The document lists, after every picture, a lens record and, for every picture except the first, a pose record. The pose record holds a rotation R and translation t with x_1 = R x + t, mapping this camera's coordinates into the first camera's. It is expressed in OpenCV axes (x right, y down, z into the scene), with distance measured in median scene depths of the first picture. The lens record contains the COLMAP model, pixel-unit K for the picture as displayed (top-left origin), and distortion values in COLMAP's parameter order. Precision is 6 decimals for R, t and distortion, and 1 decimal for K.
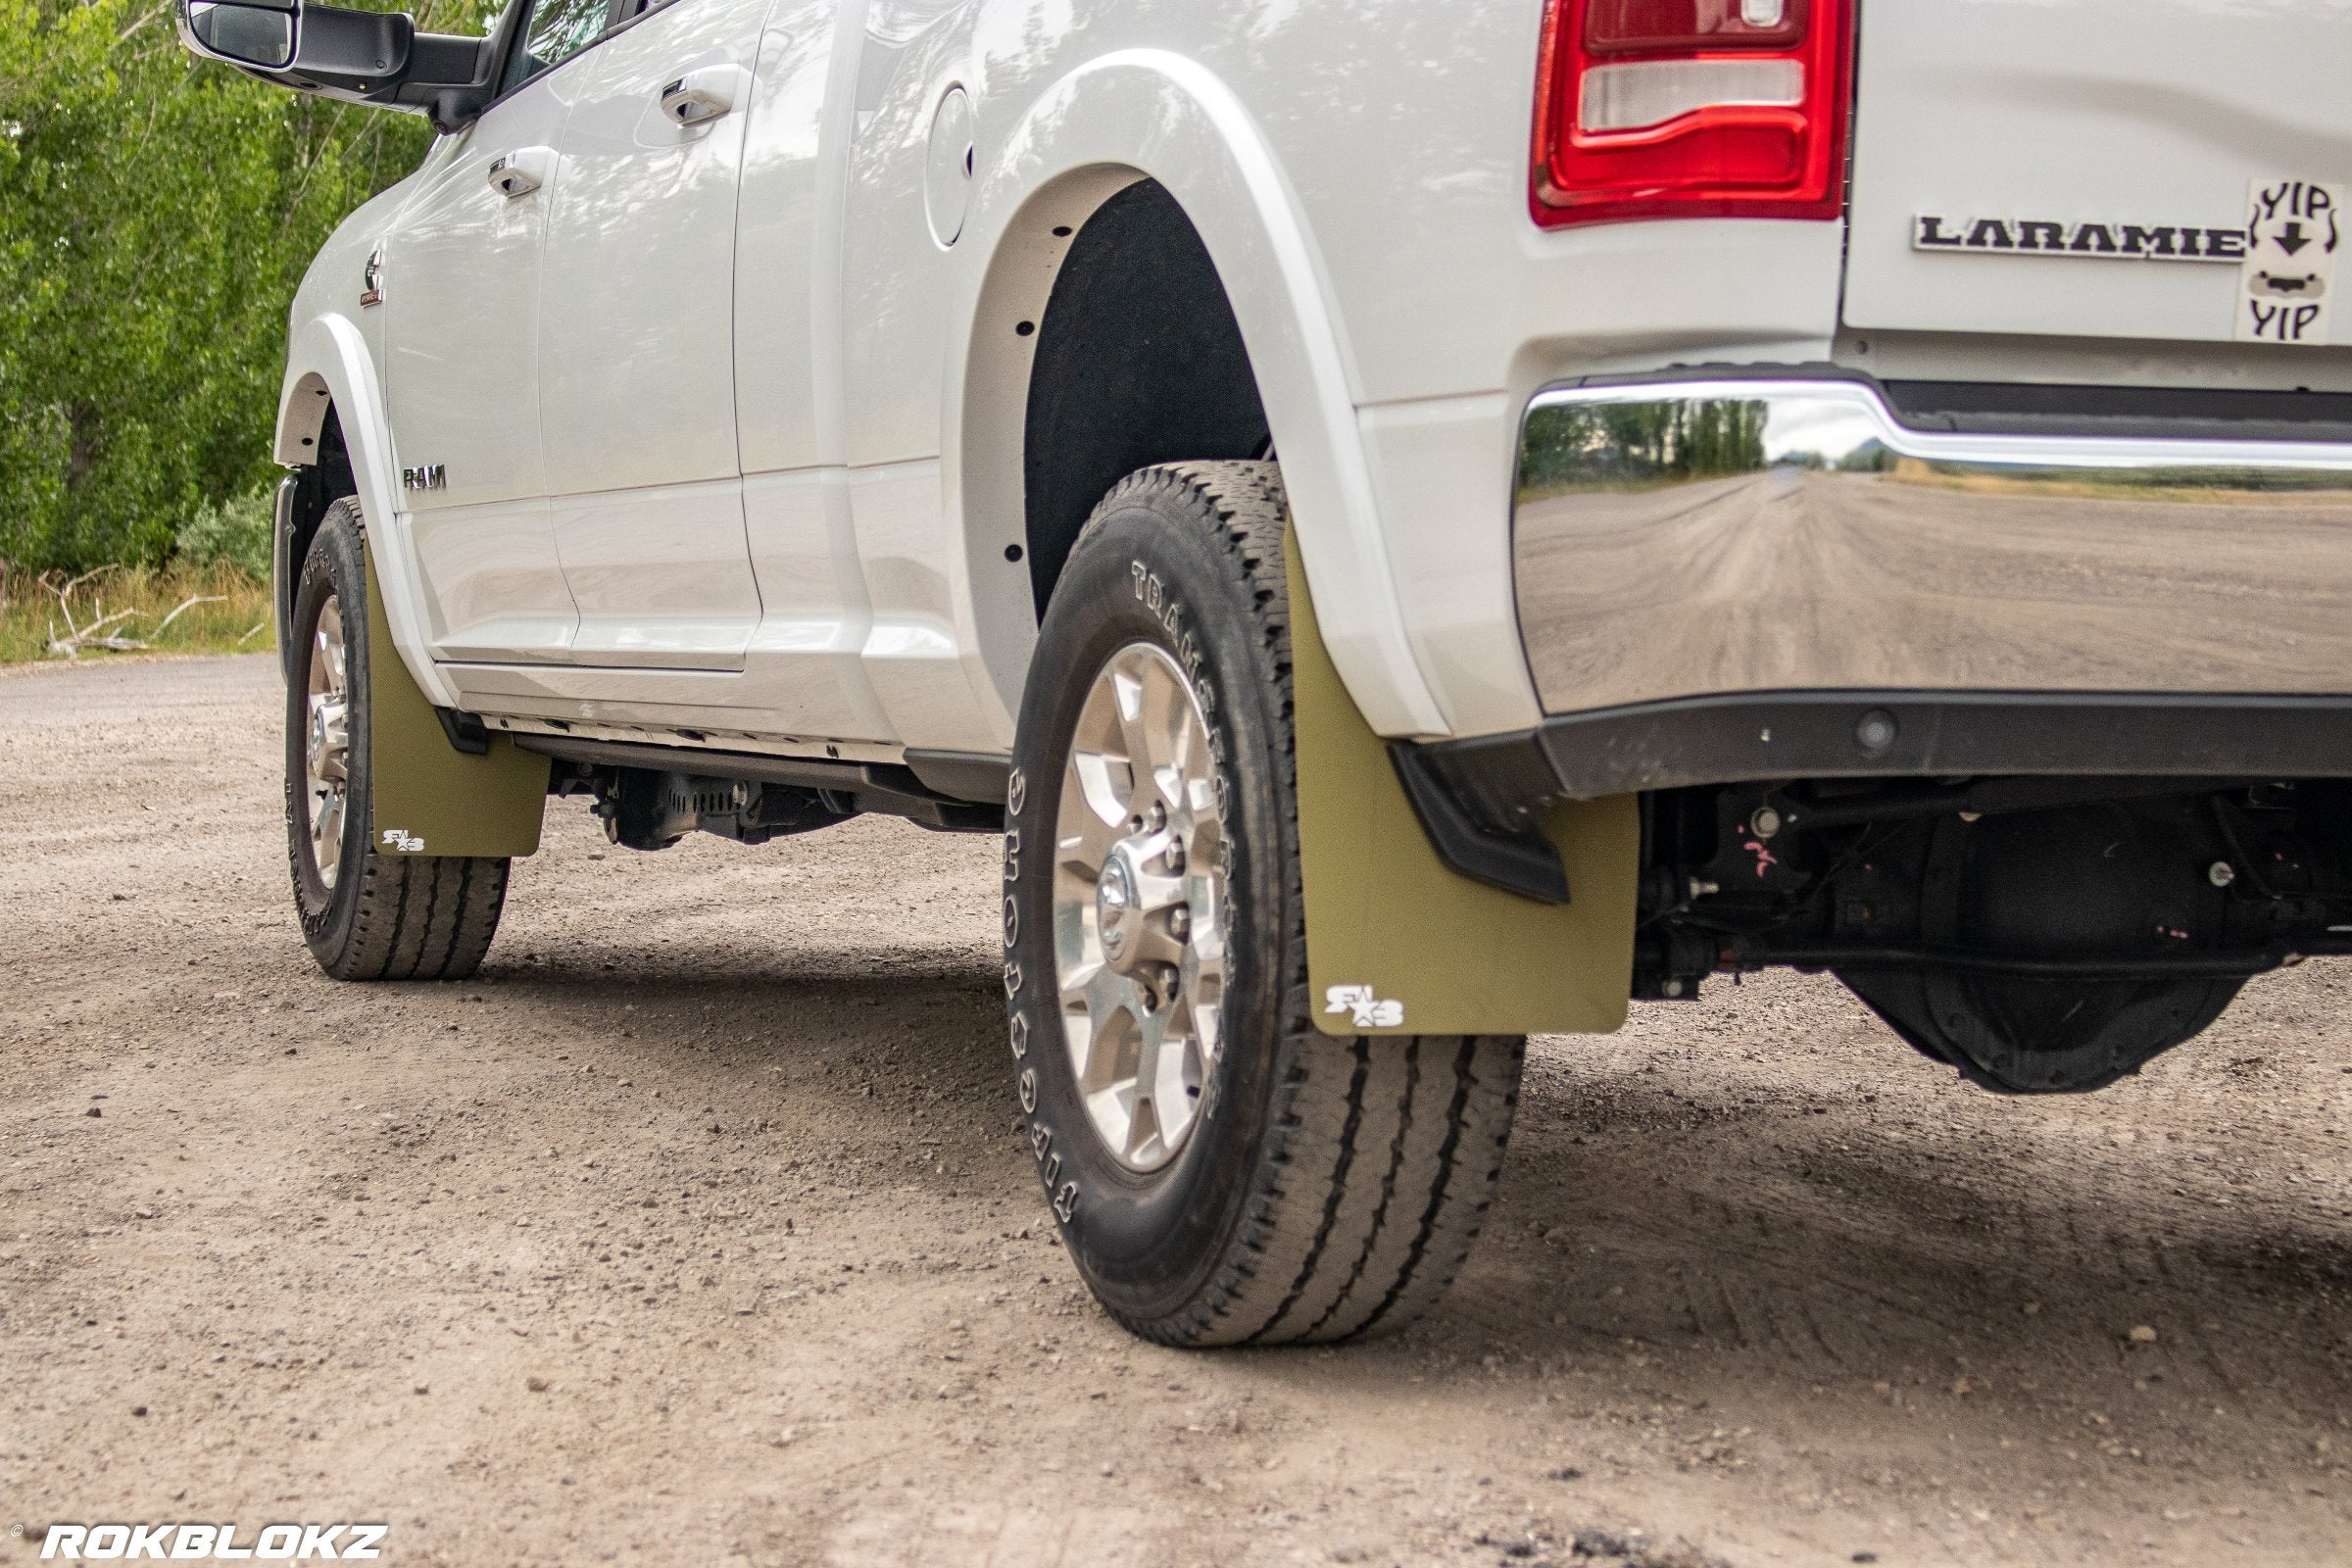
lens RADIAL K [[5186.3, 0, 1176.0], [0, 5186.3, 784.0], [0, 0, 1]] dist [0.040948, -0.139080]
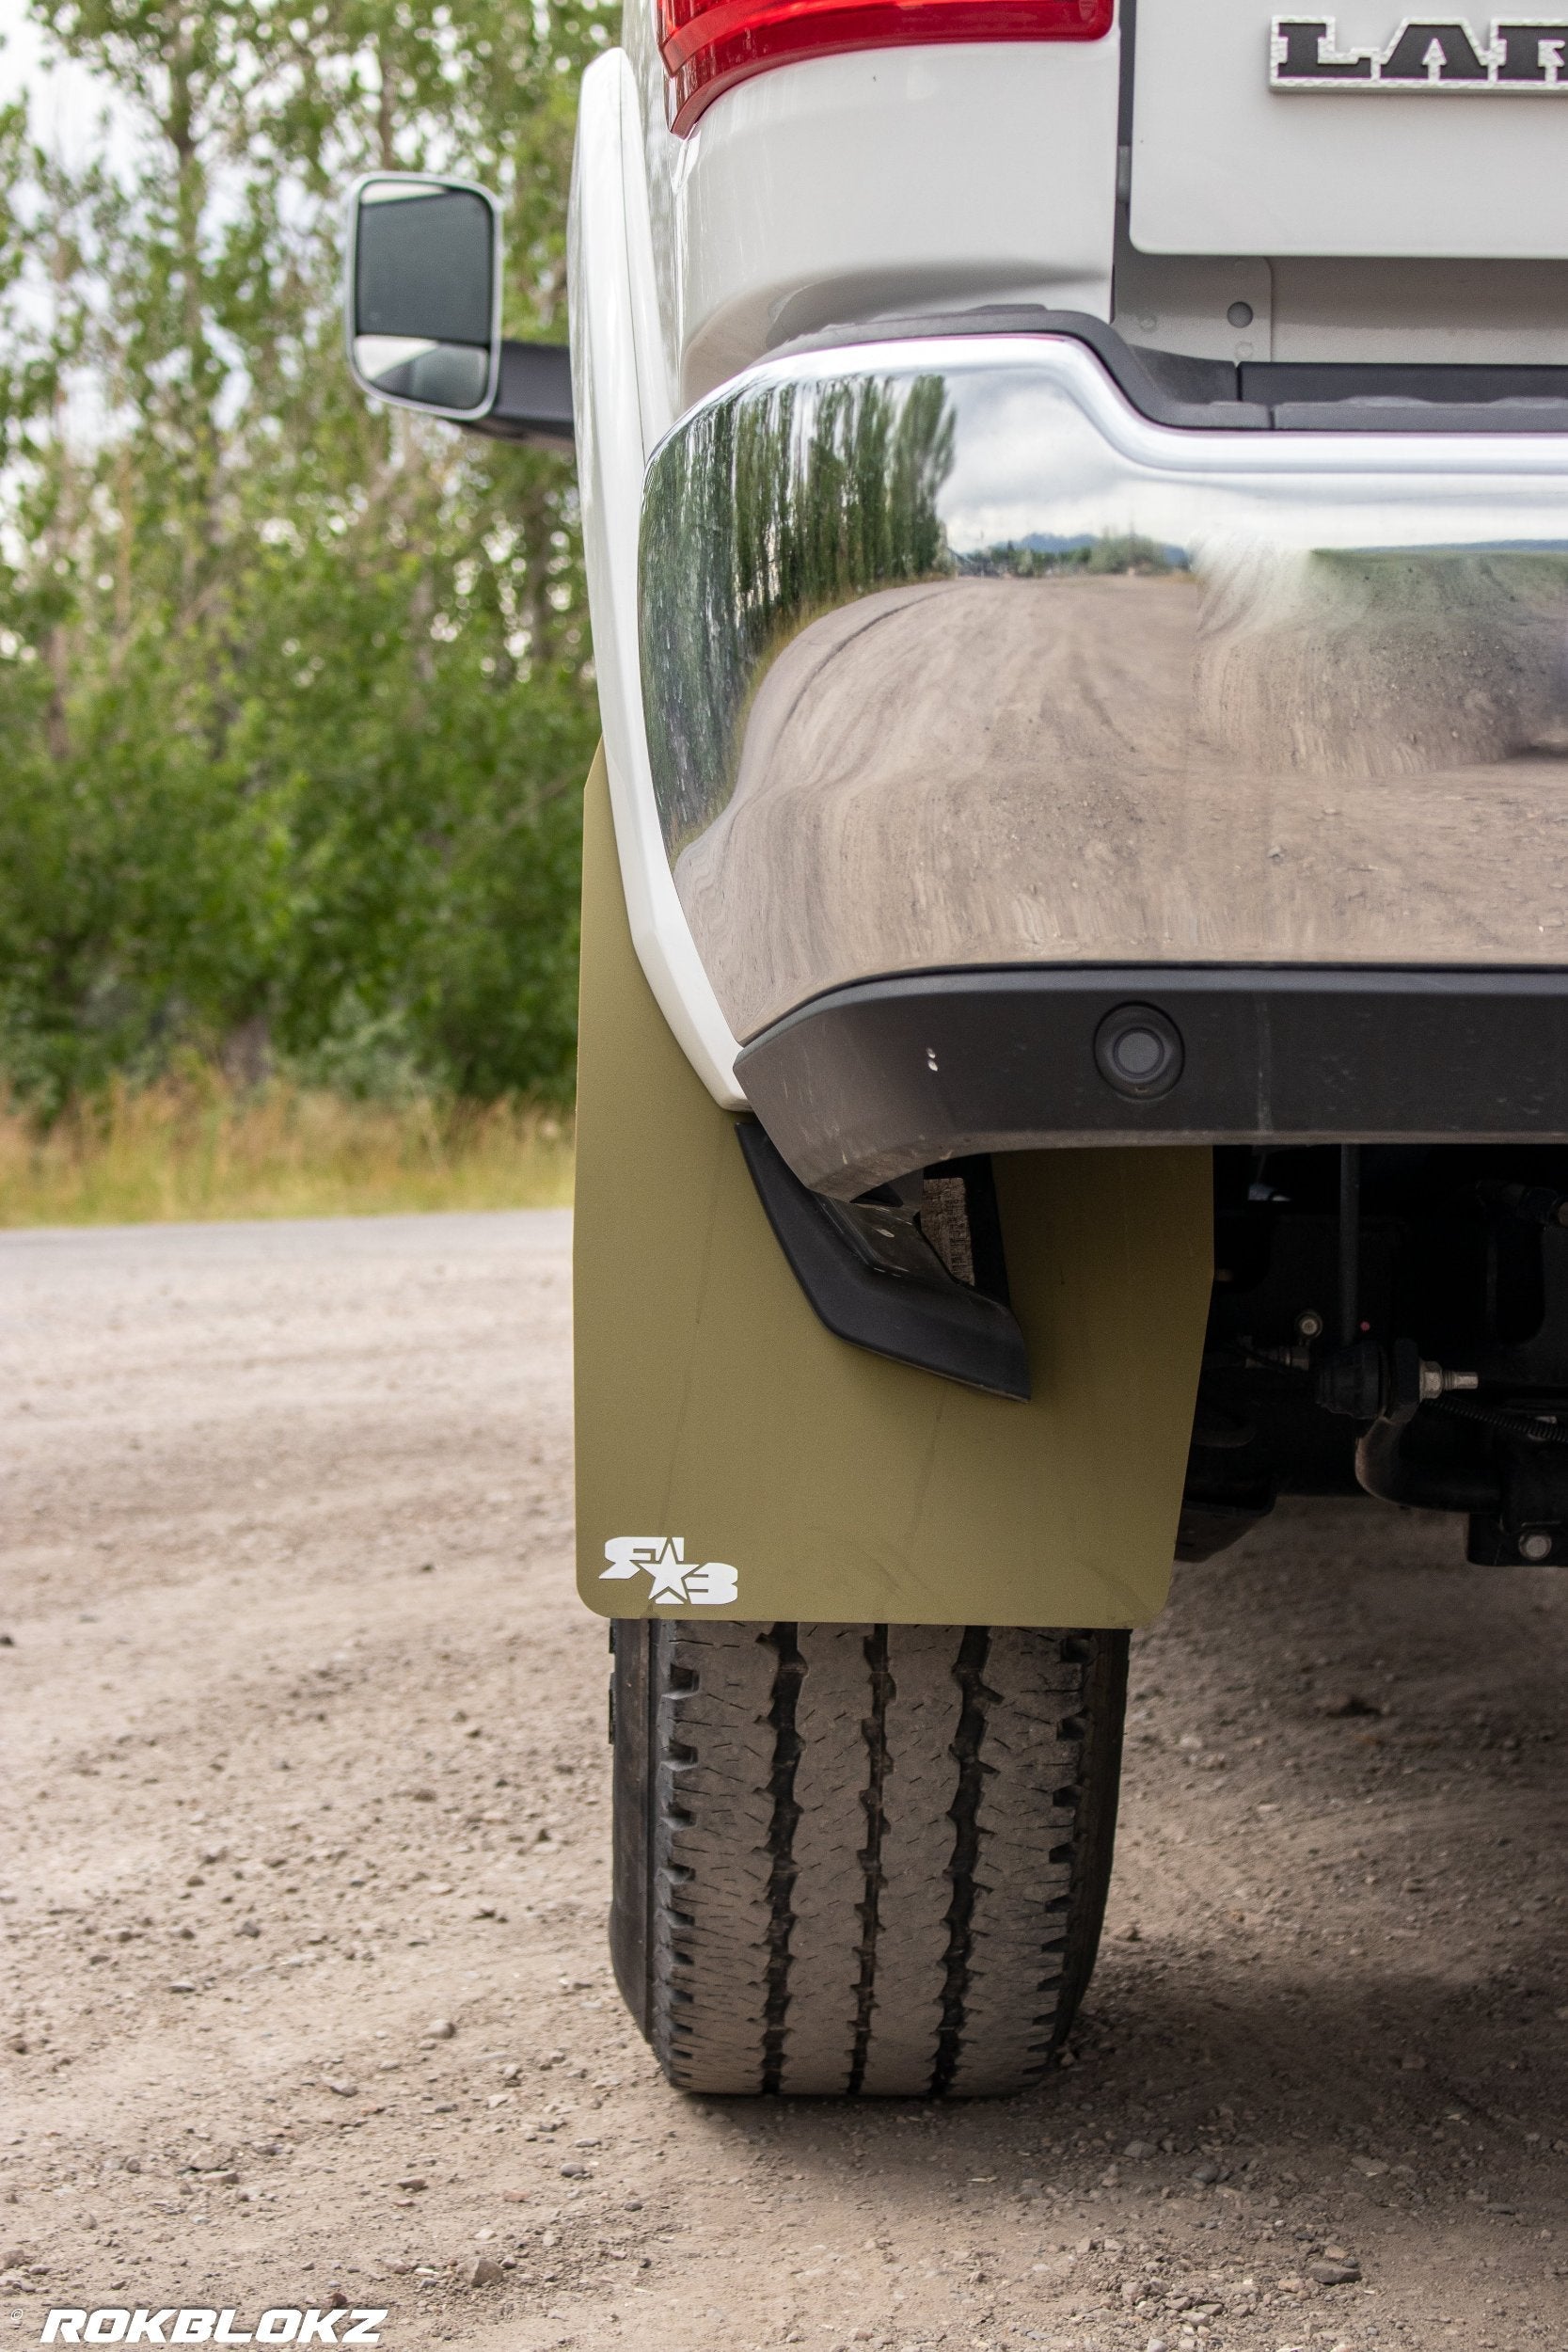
lens RADIAL K [[4733.9, 0, 784.0], [0, 4733.9, 1176.0], [0, 0, 1]] dist [0.009246, 0.185435]
pose [[0.948546, 0.001054, -0.316637, 0.199530], [-0.009633, 0.999628, -0.025529, 0.011045], [0.316493, 0.027265, 0.948203, 0.458091]]
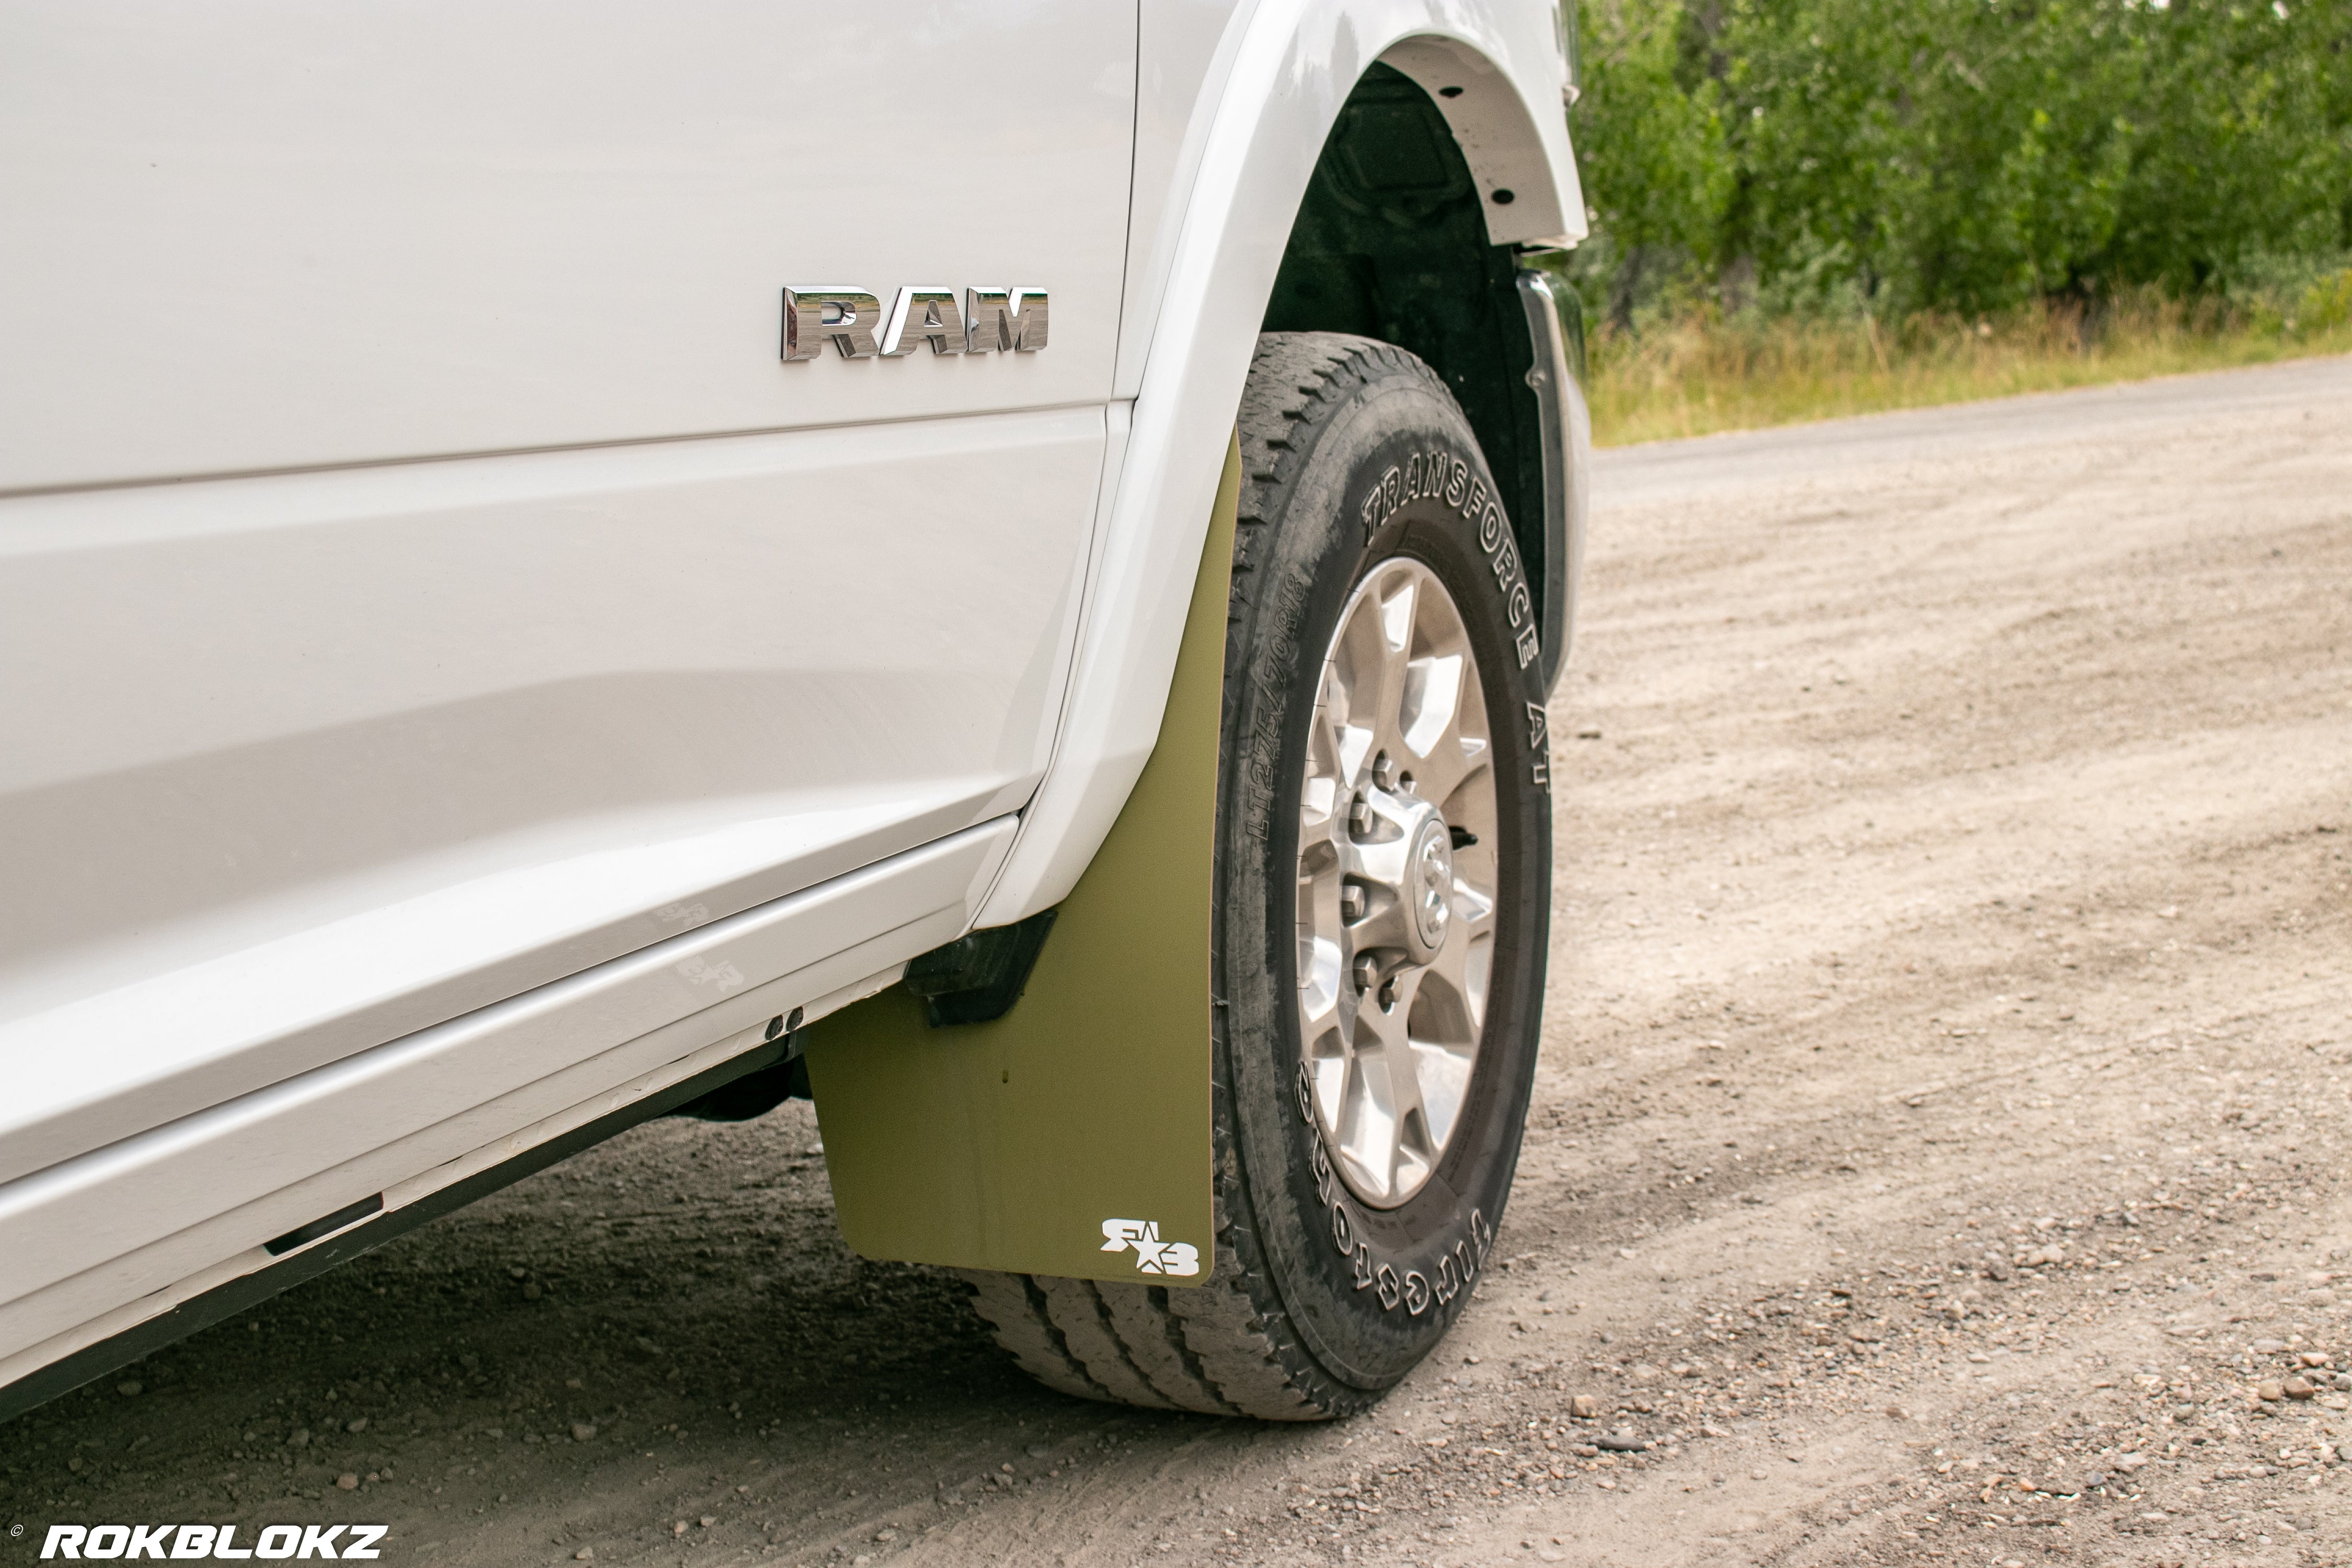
lens RADIAL K [[3095.9, 0, 1178.0], [0, 3095.9, 881.3], [0, 0, 1]] dist [-0.049901, -0.034776]
pose [[0.740947, 0.054921, -0.669314, 0.389417], [0.051752, 0.989017, 0.138445, -0.079435], [0.669566, -0.137219, 0.729967, 1.582767]]
